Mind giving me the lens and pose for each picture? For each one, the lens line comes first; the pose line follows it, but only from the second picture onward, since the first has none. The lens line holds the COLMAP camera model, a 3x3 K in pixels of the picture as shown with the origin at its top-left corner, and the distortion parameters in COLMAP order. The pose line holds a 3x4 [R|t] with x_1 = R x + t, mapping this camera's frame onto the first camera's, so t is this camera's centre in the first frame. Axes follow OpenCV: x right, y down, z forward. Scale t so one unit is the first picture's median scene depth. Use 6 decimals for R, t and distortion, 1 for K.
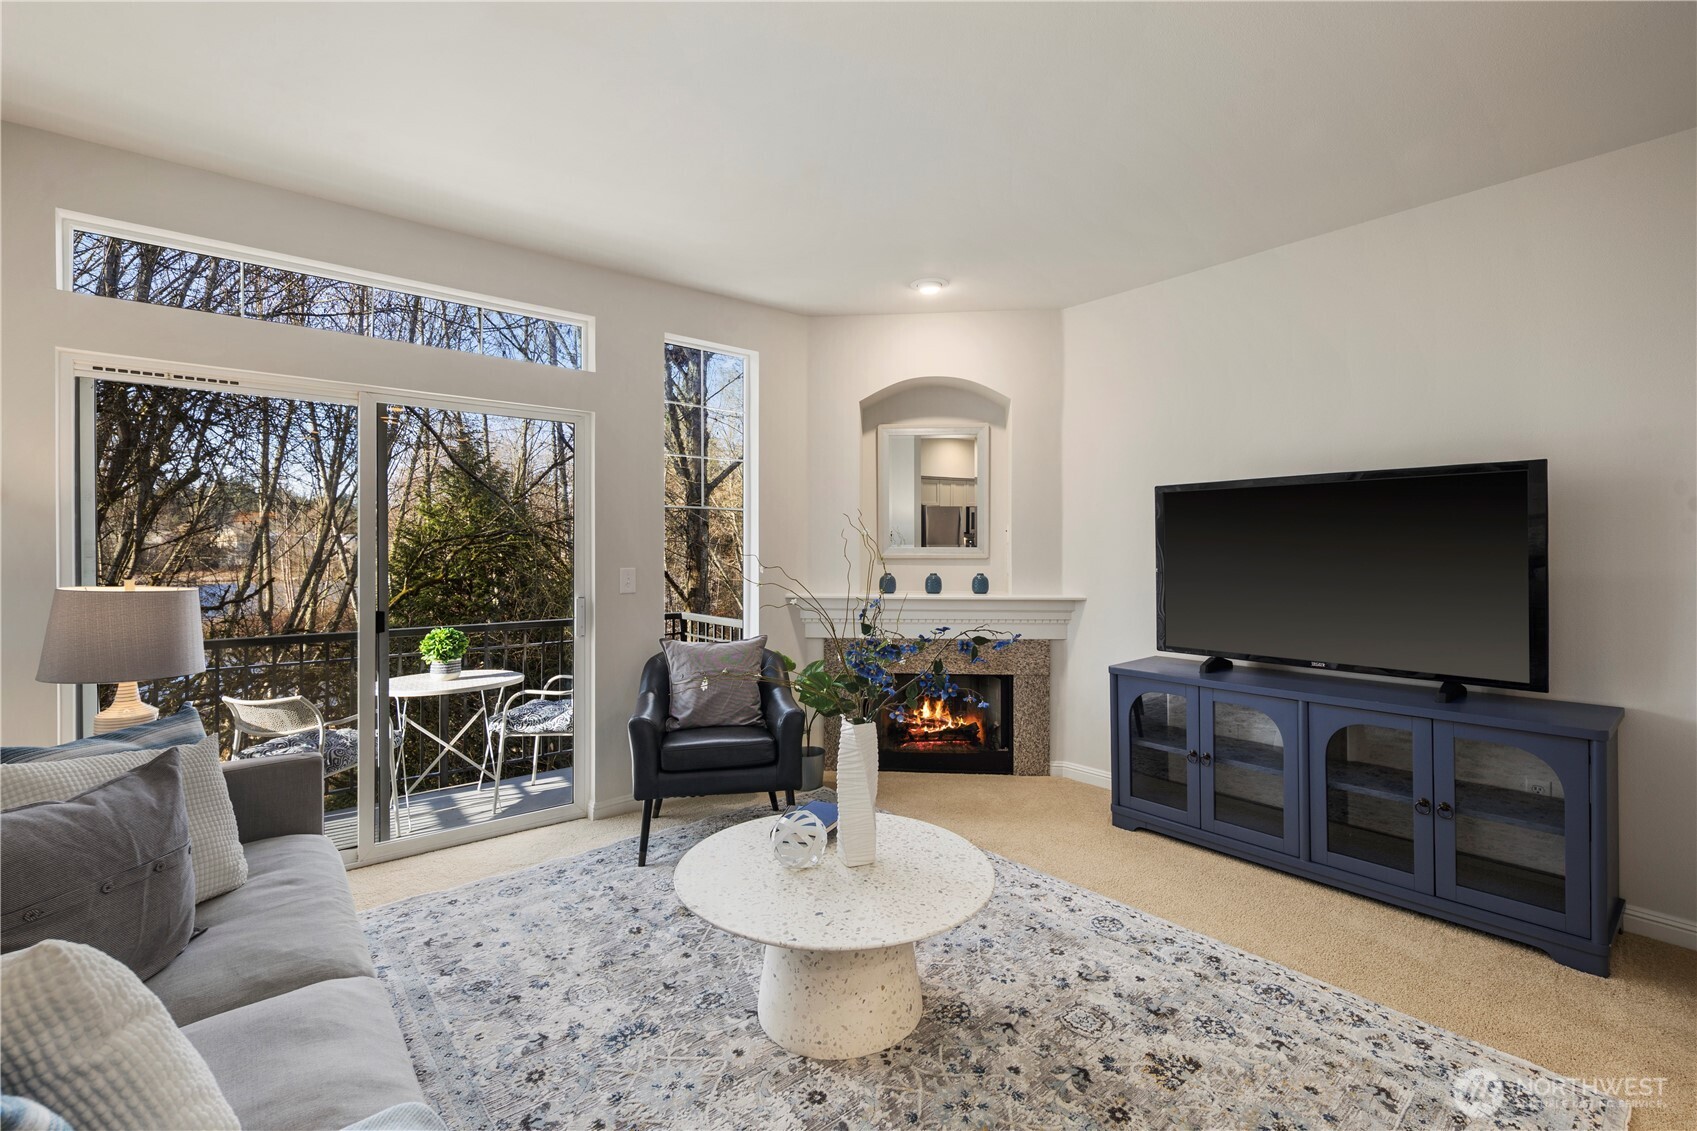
lens RADIAL K [[753.6, 0, 849.4], [0, 753.6, 543.0], [0, 0, 1]] dist [0.002752, -0.000065]
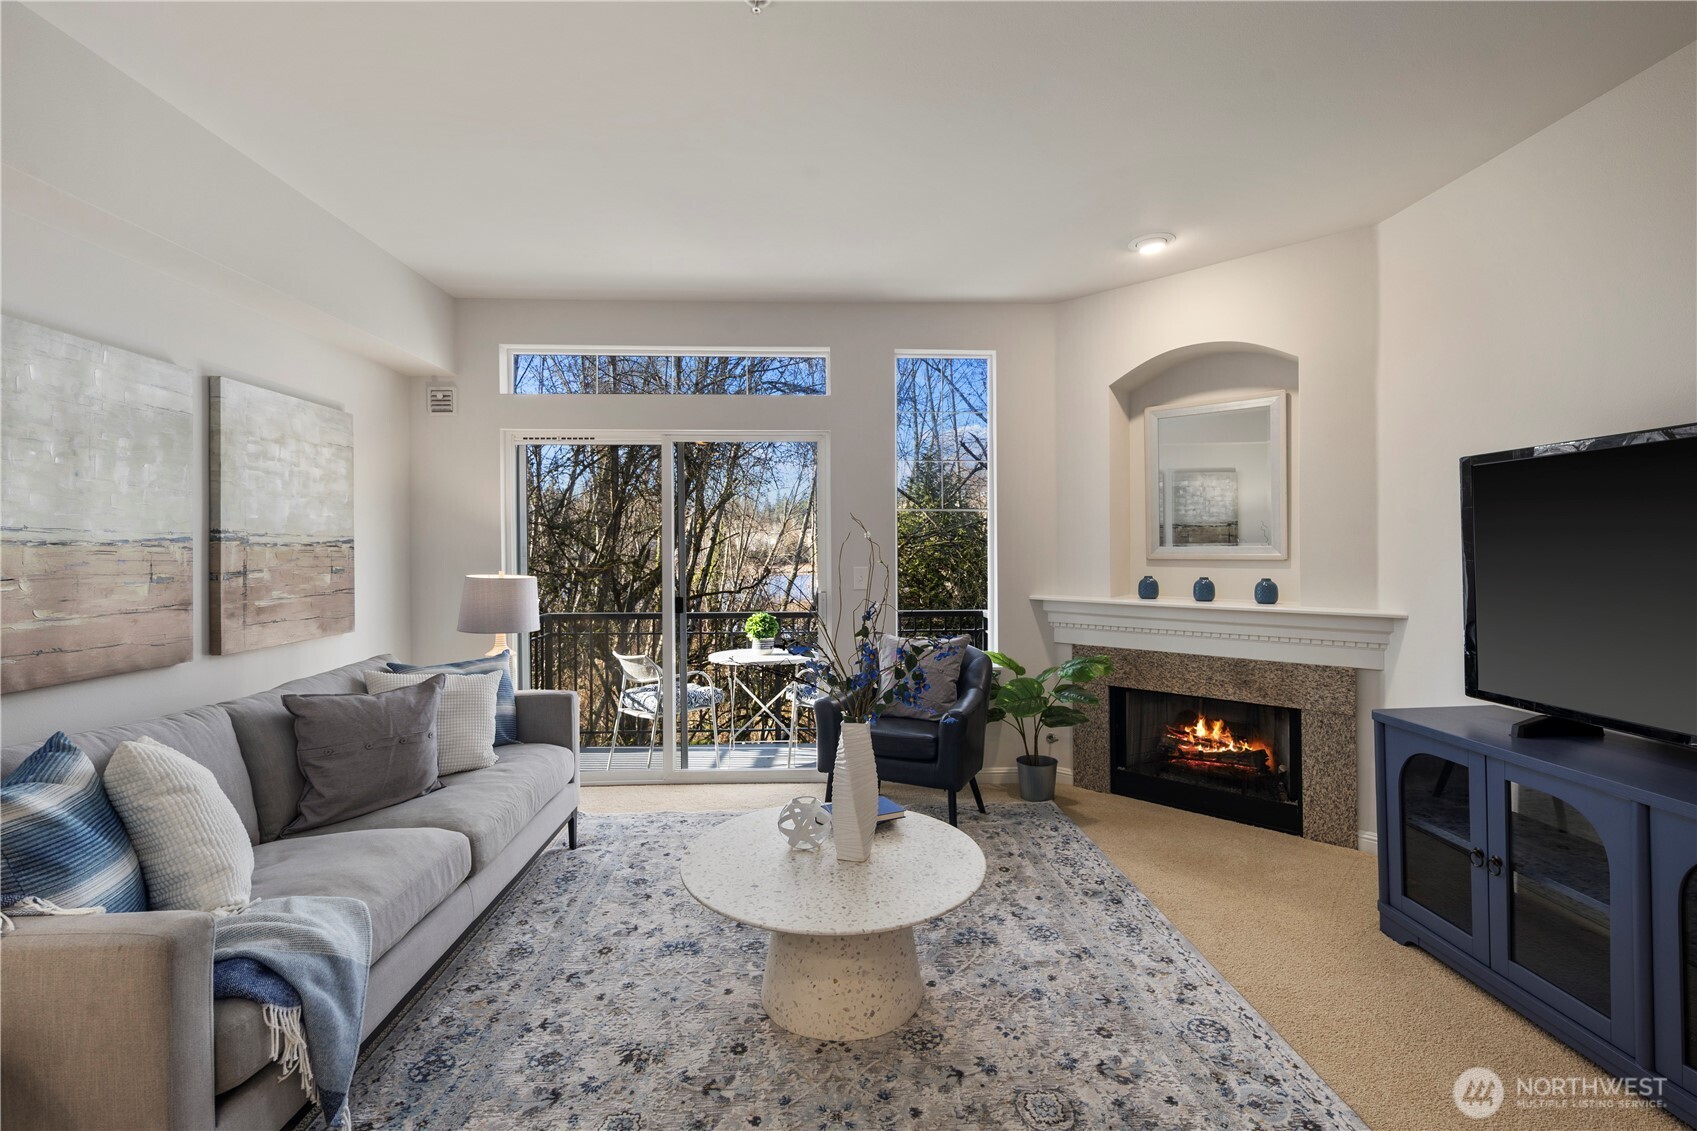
lens RADIAL K [[748.1, 0, 849.2], [0, 748.1, 545.7], [0, 0, 1]] dist [0.002548, 0.000005]
pose [[0.792311, -0.005236, -0.610095, 0.387965], [0.009626, 0.999946, 0.003919, -0.002761], [0.610041, -0.008978, 0.792319, 0.120553]]
